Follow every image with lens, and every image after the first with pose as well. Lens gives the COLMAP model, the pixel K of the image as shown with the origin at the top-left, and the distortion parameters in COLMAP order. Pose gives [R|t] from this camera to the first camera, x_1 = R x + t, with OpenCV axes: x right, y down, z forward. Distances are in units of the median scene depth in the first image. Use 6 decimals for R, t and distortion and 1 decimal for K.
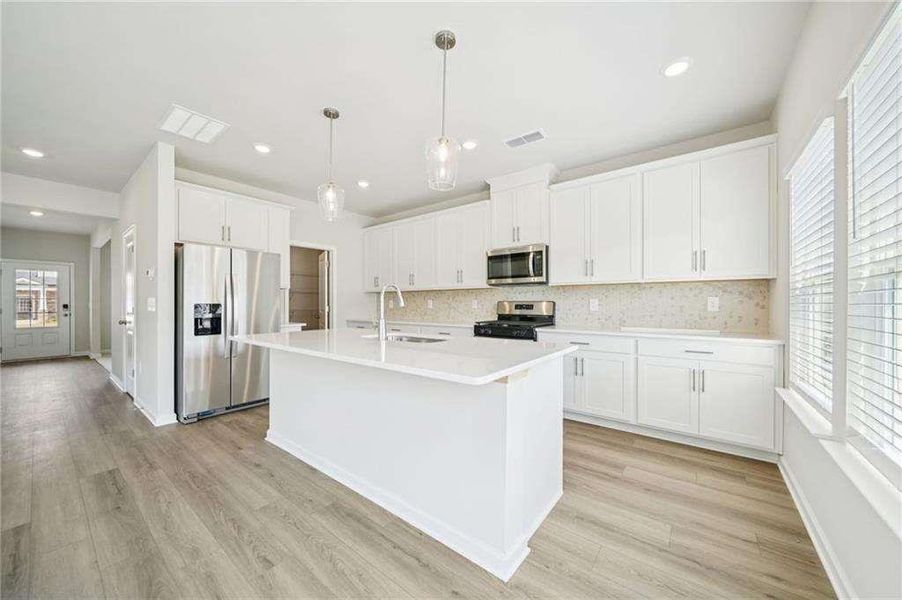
lens RADIAL K [[325.3, 0, 449.3], [0, 325.3, 303.5], [0, 0, 1]] dist [-0.006343, 0.000167]
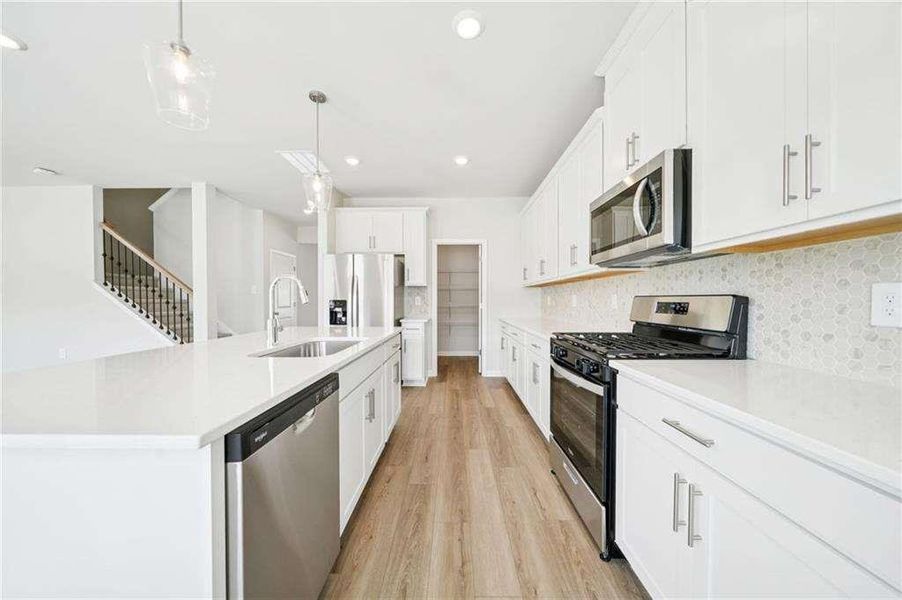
lens RADIAL K [[307.6, 0, 448.0], [0, 307.6, 303.6], [0, 0, 1]] dist [0.000547, 0.000062]
pose [[0.601329, 0.010656, -0.798931, 0.425240], [-0.004866, 0.999941, 0.009674, 0.002238], [0.798987, -0.001930, 0.601345, 0.555838]]
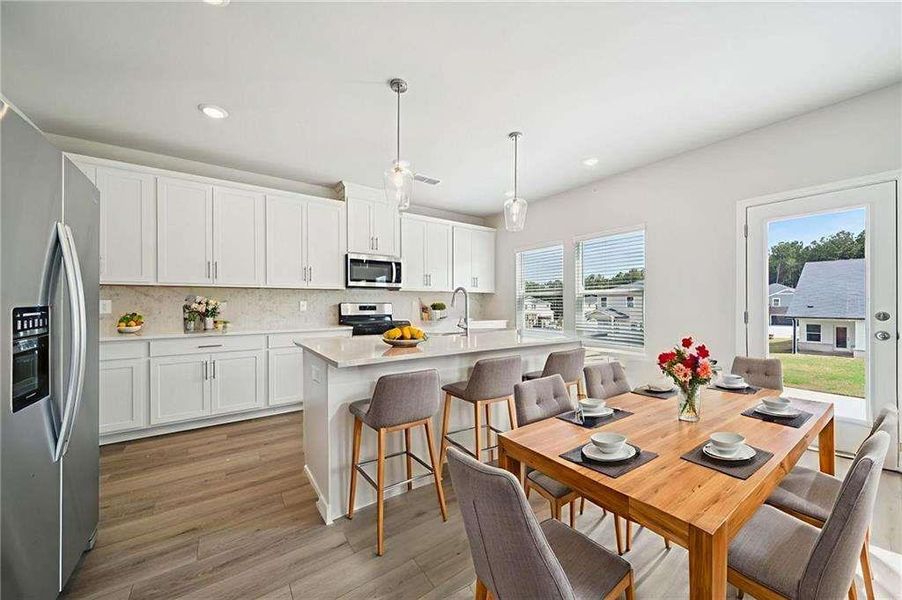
lens RADIAL K [[325.3, 0, 455.6], [0, 325.3, 299.6], [0, 0, 1]] dist [-0.006343, 0.000167]
pose [[0.279063, 0.013432, 0.960179, -0.839597], [0.004039, 0.999877, -0.015161, -0.001023], [-0.960264, 0.008109, 0.278975, 0.444113]]
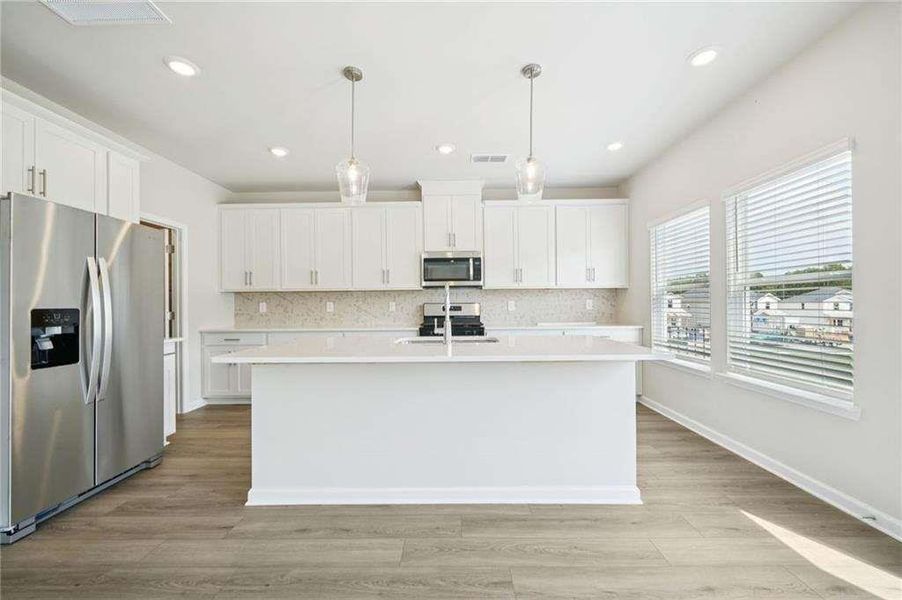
lens RADIAL K [[345.6, 0, 452.2], [0, 345.6, 303.5], [0, 0, 1]] dist [-0.004113, -0.000157]
pose [[0.792634, -0.003667, 0.609686, -0.508258], [0.009343, 0.999938, -0.006133, 0.001018], [-0.609626, 0.010557, 0.792619, 0.117924]]
